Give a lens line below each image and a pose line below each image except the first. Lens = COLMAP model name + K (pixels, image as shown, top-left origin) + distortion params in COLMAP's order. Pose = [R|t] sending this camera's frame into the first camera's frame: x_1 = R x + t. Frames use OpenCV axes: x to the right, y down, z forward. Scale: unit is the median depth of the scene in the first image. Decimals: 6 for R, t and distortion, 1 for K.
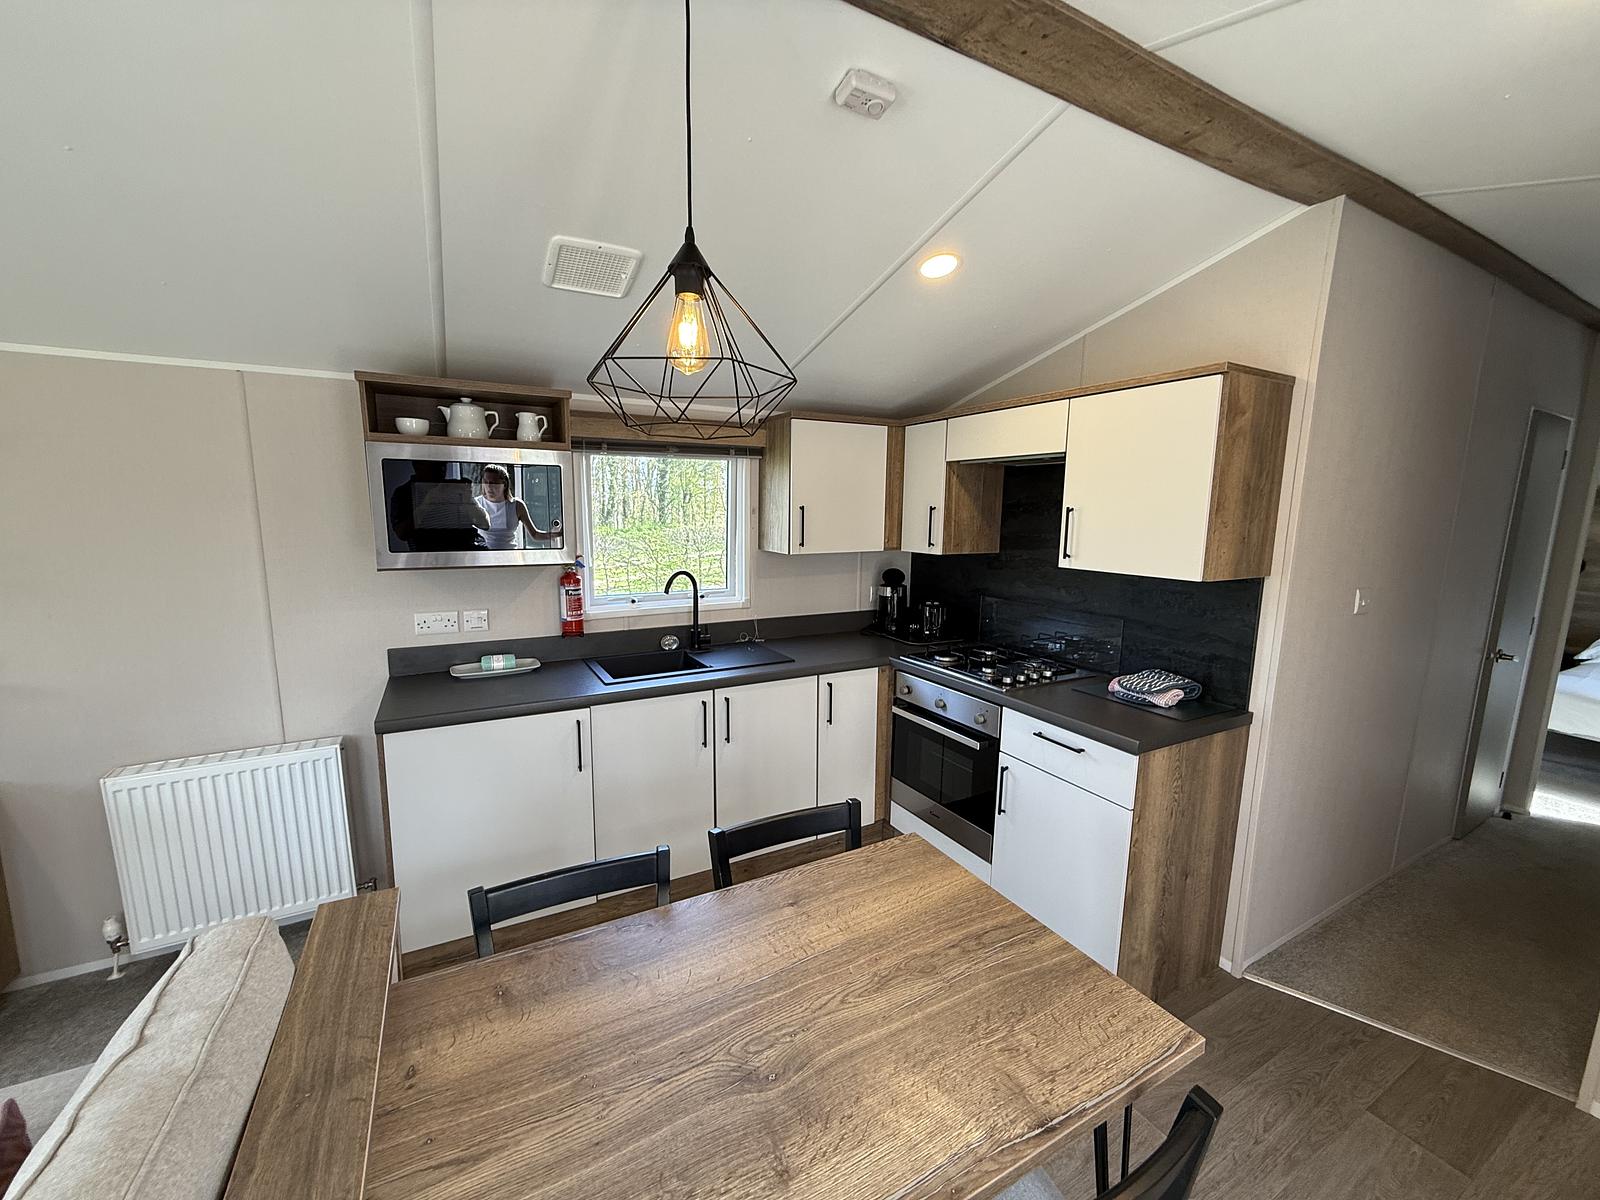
lens RADIAL K [[633.3, 0, 798.7], [0, 633.3, 603.0], [0, 0, 1]] dist [0.000626, 0.000104]
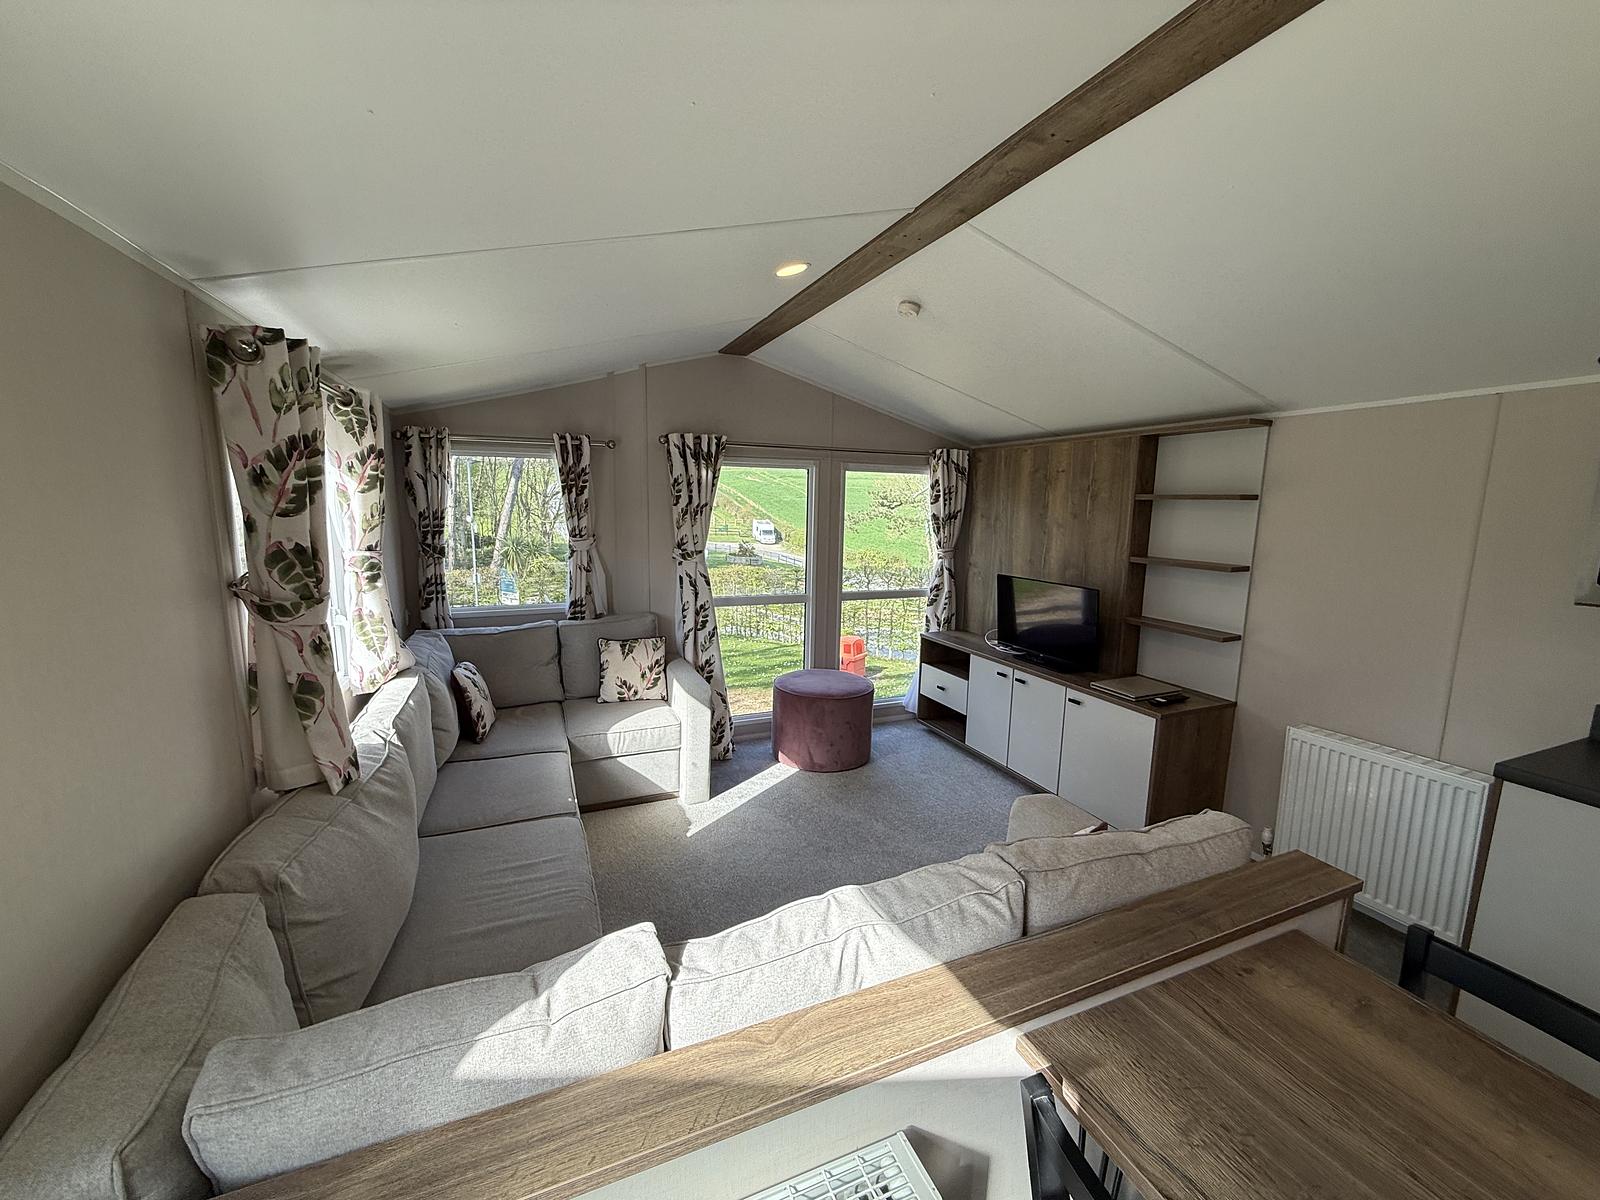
lens RADIAL K [[633.3, 0, 797.3], [0, 633.3, 597.6], [0, 0, 1]] dist [0.000626, 0.000104]
pose [[-0.099718, 0.130549, -0.986414, 0.255506], [-0.165644, 0.975344, 0.145829, -0.008642], [0.981131, 0.177935, -0.075635, 0.031315]]
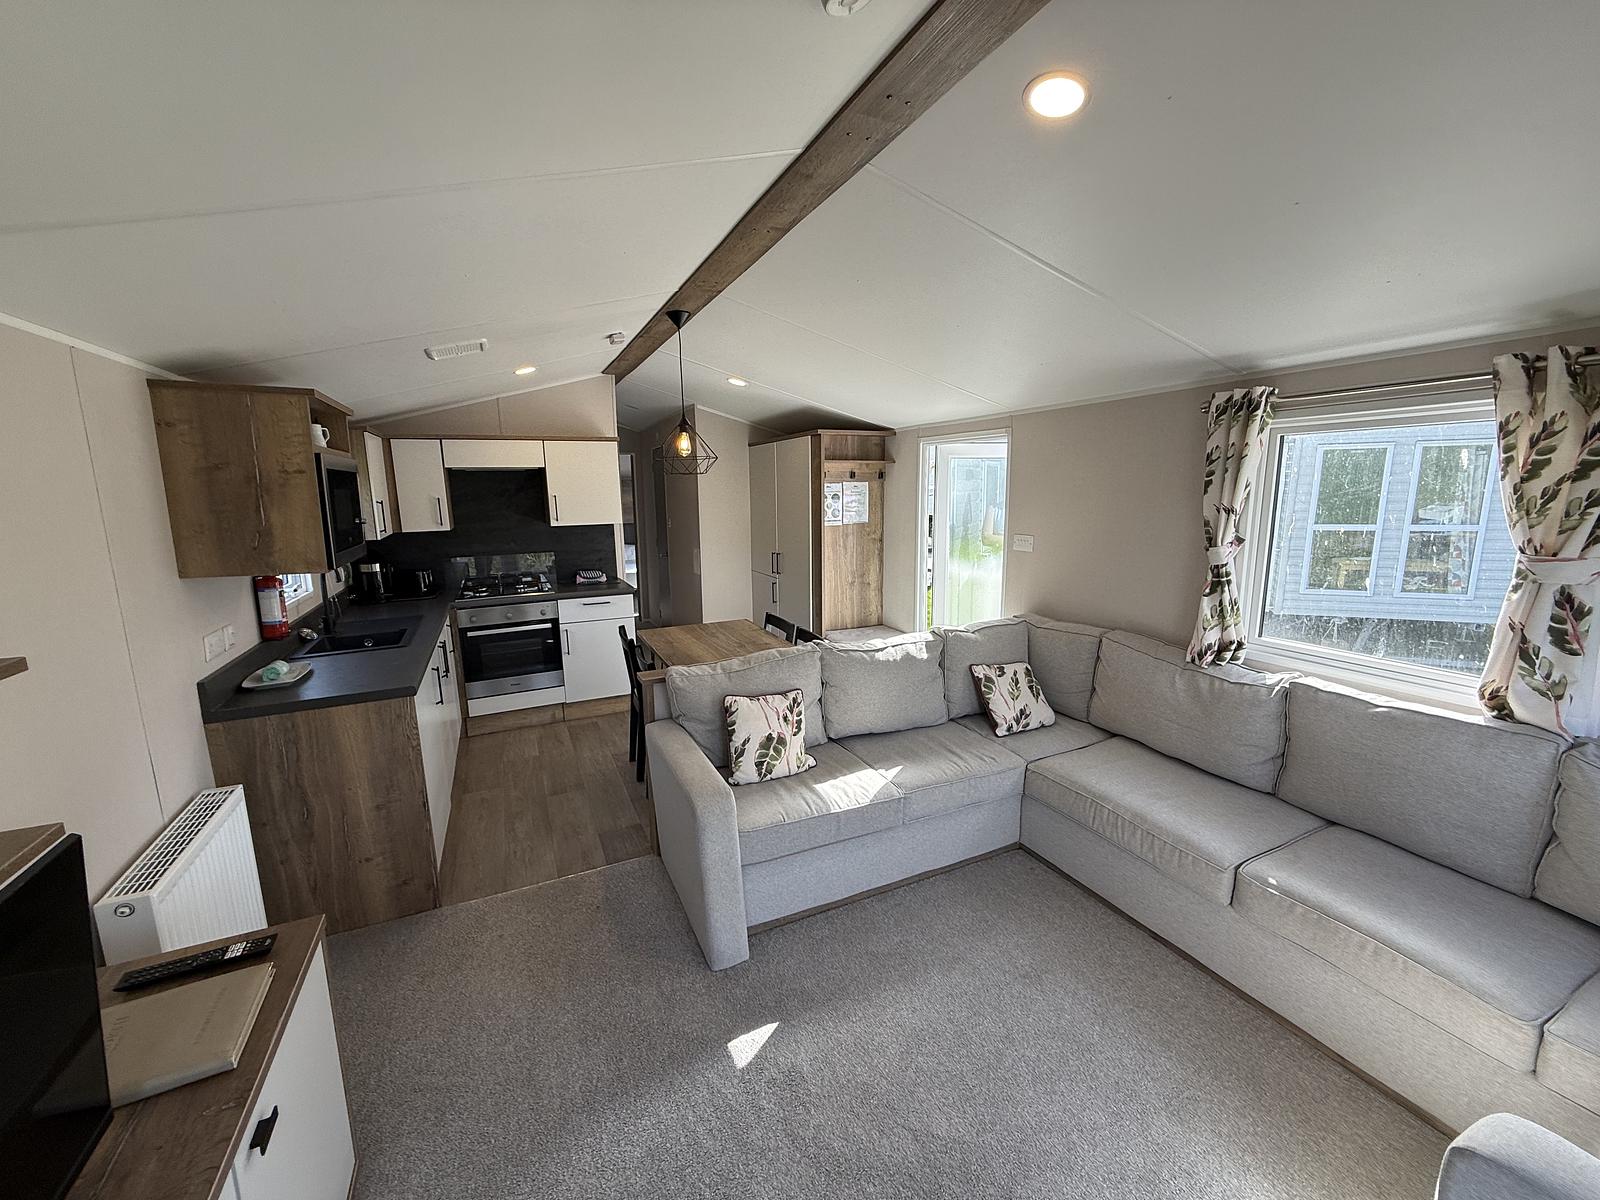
lens RADIAL K [[633.3, 0, 799.3], [0, 633.3, 595.9], [0, 0, 1]] dist [0.000626, 0.000104]
pose [[0.059702, -0.183545, 0.981197, -1.529748], [0.170590, 0.970366, 0.171139, -0.052583], [-0.983532, 0.157165, 0.089244, 0.111953]]
